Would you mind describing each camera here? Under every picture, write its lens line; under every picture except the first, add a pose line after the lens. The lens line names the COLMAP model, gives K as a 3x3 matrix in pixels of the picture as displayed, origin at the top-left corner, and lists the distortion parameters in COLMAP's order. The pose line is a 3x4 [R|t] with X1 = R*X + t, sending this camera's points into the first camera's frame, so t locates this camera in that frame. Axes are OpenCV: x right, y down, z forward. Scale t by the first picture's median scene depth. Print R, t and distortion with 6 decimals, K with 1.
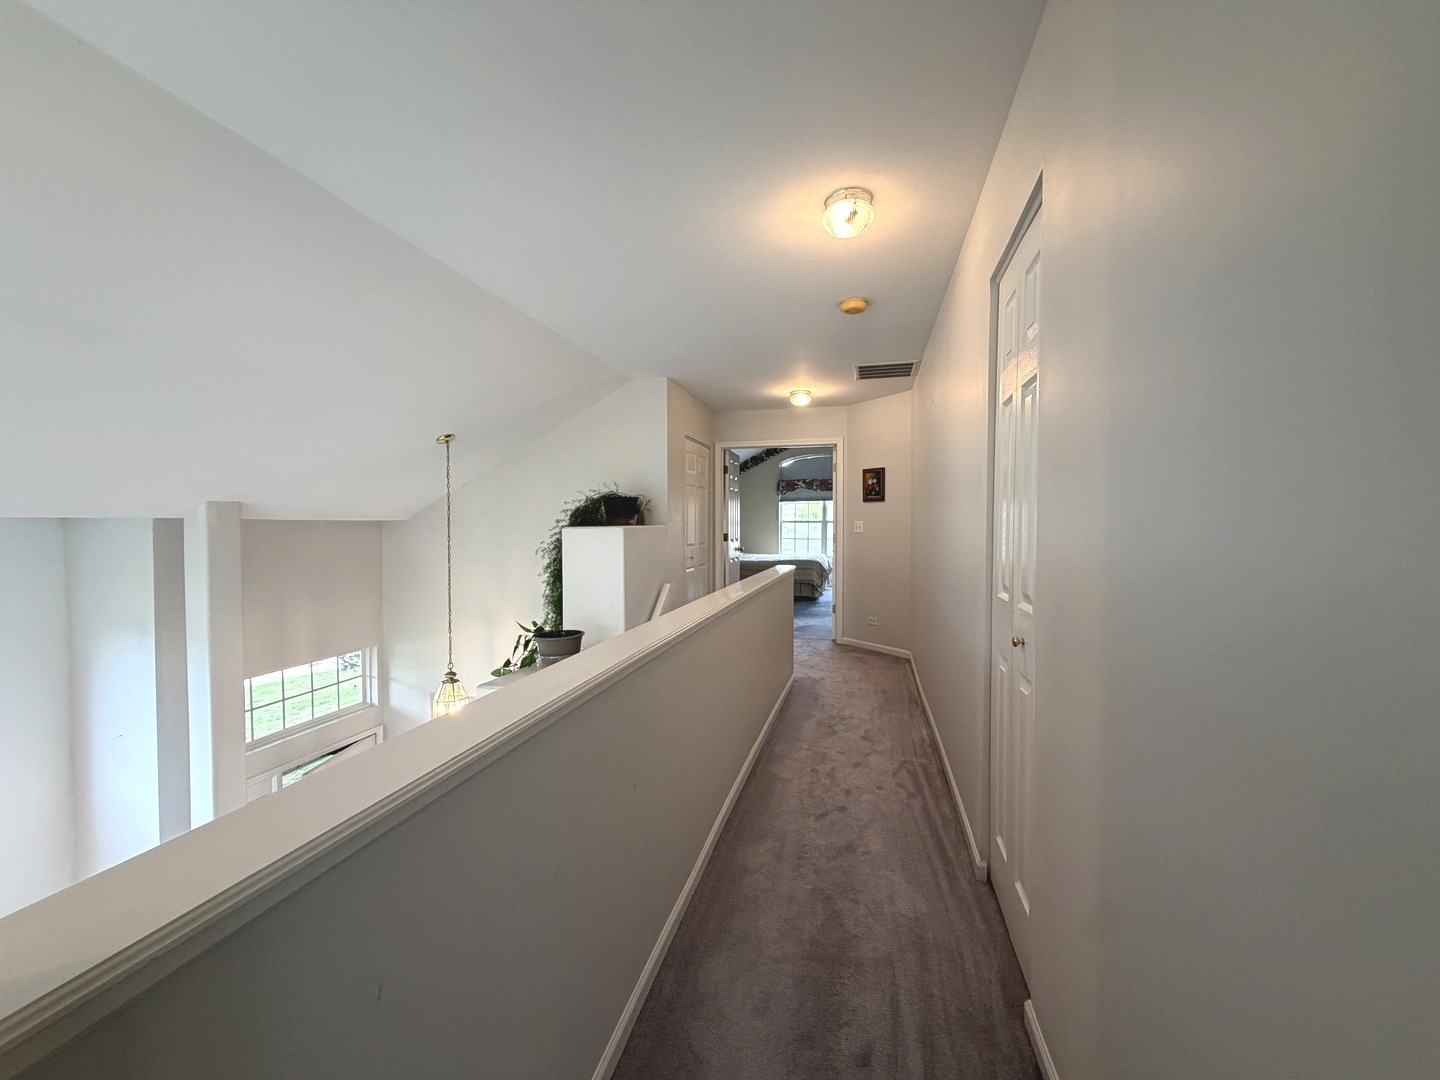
lens RADIAL K [[562.7, 0, 727.8], [0, 562.7, 536.5], [0, 0, 1]] dist [-0.021296, 0.003263]
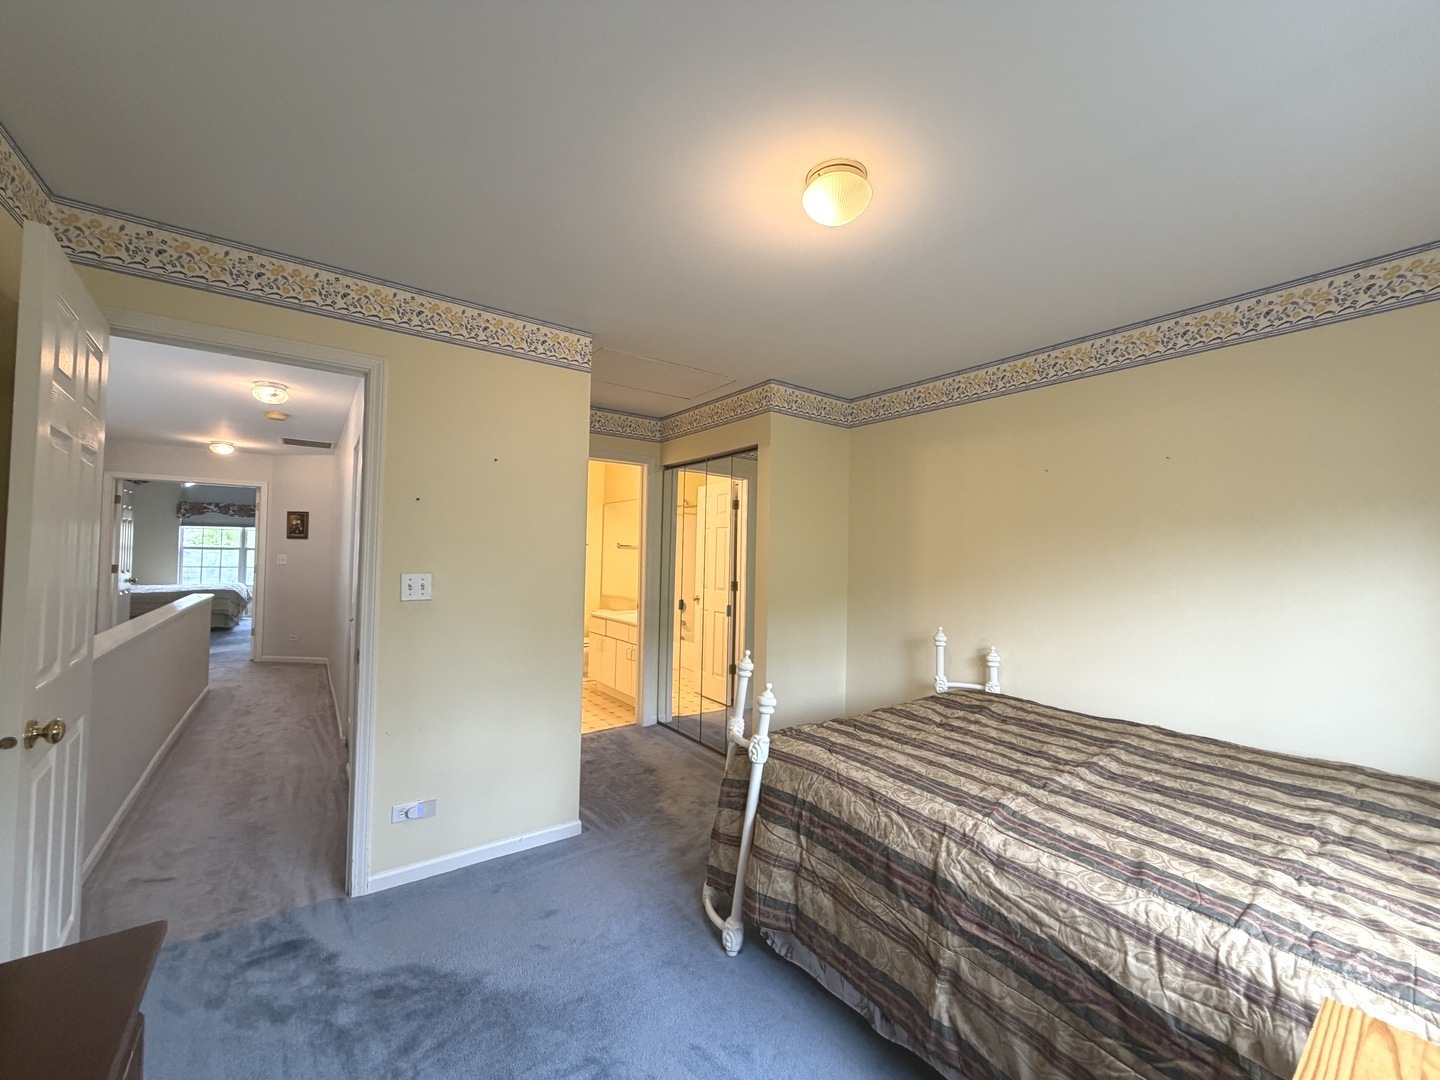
lens RADIAL K [[562.7, 0, 726.5], [0, 562.7, 539.2], [0, 0, 1]] dist [-0.021296, 0.003263]
pose [[0.629905, 0.032253, 0.776002, -0.071819], [-0.002777, 0.999225, -0.039277, -0.013836], [-0.776667, 0.022586, 0.629507, -0.388936]]
